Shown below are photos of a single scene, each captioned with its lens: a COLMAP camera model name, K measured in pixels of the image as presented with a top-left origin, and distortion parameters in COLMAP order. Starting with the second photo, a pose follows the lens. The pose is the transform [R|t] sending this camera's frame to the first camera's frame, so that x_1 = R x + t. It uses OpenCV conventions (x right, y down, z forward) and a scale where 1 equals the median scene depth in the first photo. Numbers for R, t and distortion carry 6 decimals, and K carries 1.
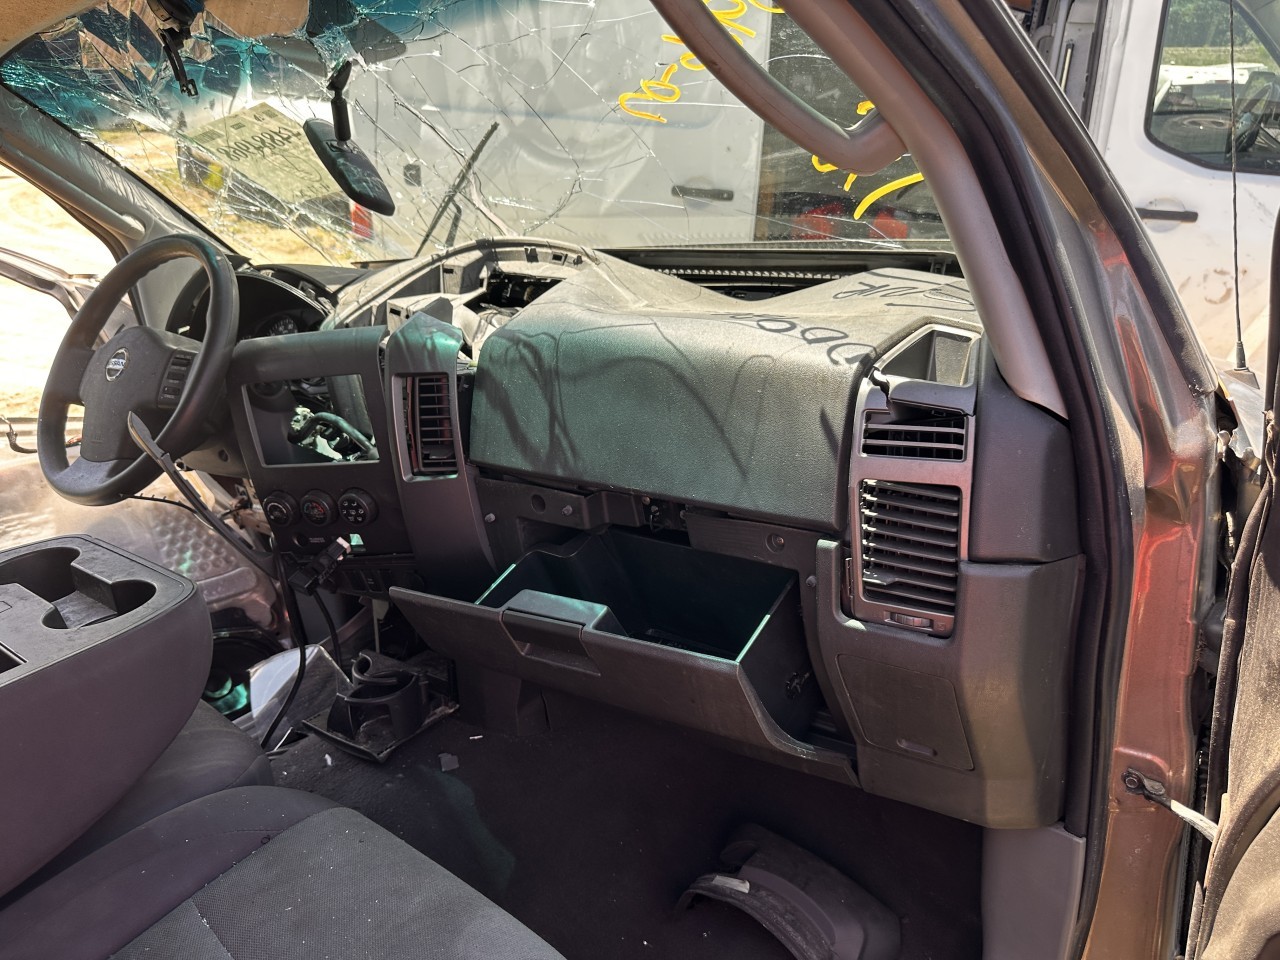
lens RADIAL K [[935.7, 0, 640.0], [0, 935.7, 480.0], [0, 0, 1]] dist [0.090436, -0.117897]
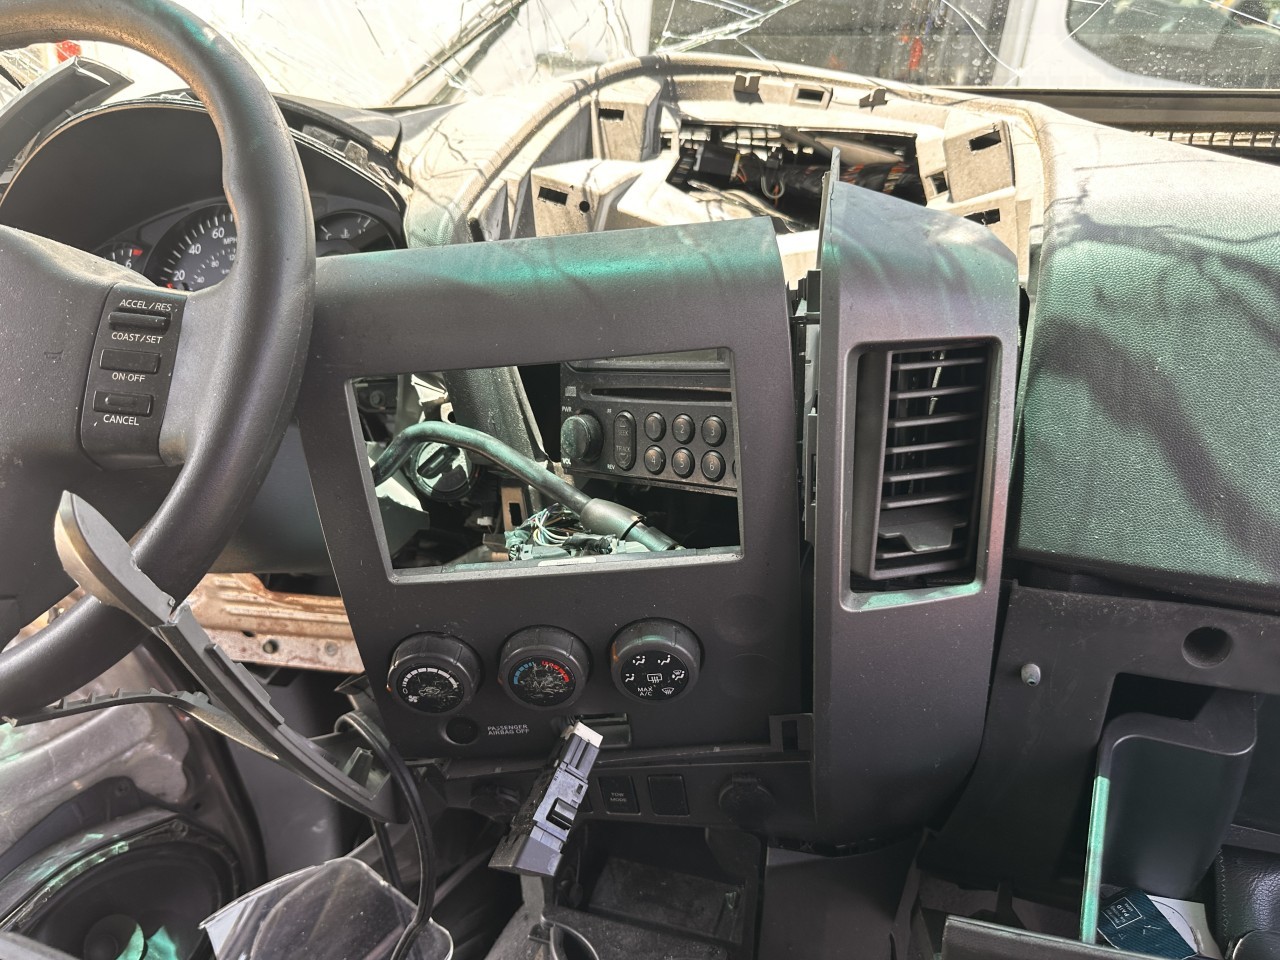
lens RADIAL K [[935.7, 0, 640.0], [0, 935.7, 480.0], [0, 0, 1]] dist [0.090436, -0.117897]
pose [[0.950873, -0.074014, 0.300603, -0.359287], [0.048218, 0.994558, 0.092354, -0.076388], [-0.305802, -0.073323, 0.949267, 0.515634]]
